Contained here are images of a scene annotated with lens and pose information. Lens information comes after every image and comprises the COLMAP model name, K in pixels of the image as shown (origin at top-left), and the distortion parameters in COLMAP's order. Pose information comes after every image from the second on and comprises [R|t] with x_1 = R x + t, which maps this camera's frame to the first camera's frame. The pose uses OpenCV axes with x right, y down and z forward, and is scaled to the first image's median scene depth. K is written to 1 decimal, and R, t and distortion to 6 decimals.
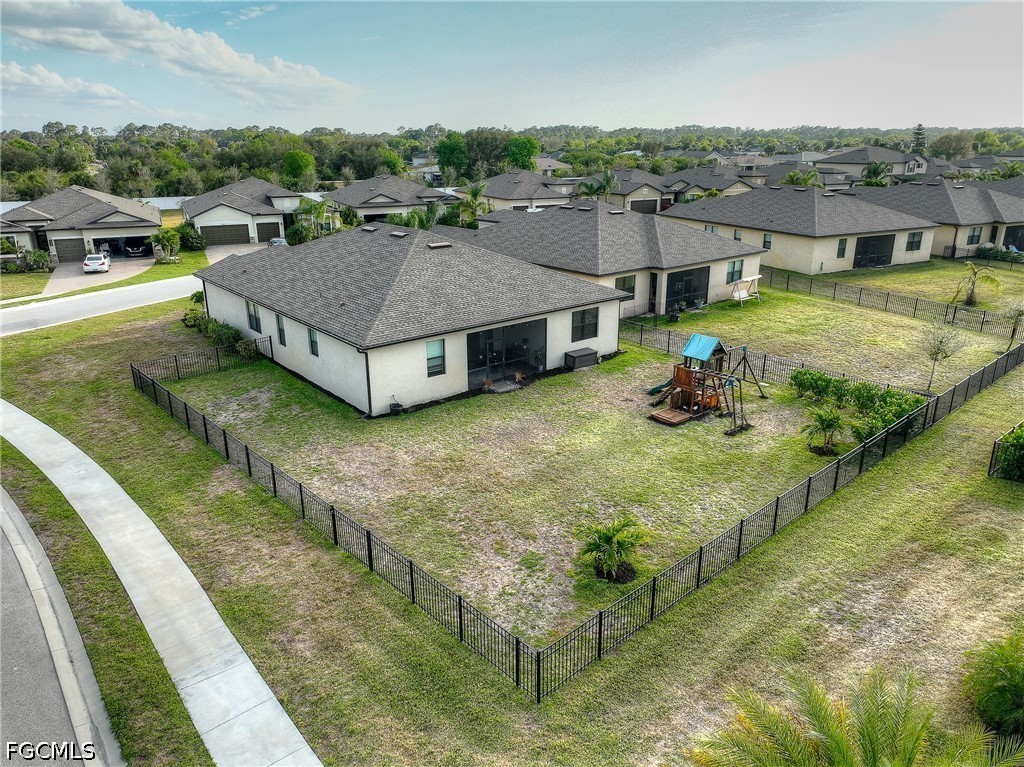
lens RADIAL K [[717.4, 0, 512.0], [0, 717.4, 383.5], [0, 0, 1]] dist [0.005331, 0.011365]
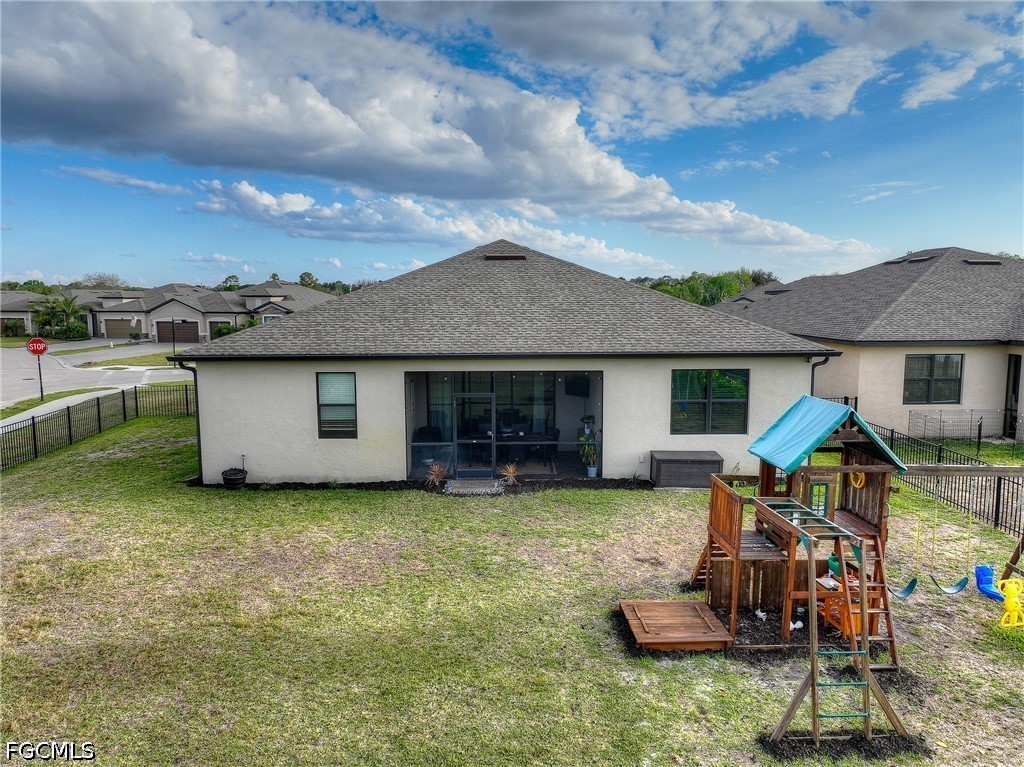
lens RADIAL K [[713.7, 0, 515.6], [0, 713.7, 407.9], [0, 0, 1]] dist [-0.000467, 0.014973]
pose [[0.793113, 0.094091, -0.601764, 0.337549], [-0.196146, 0.974818, -0.106096, -0.002492], [0.576628, 0.202180, 0.791596, 0.648240]]
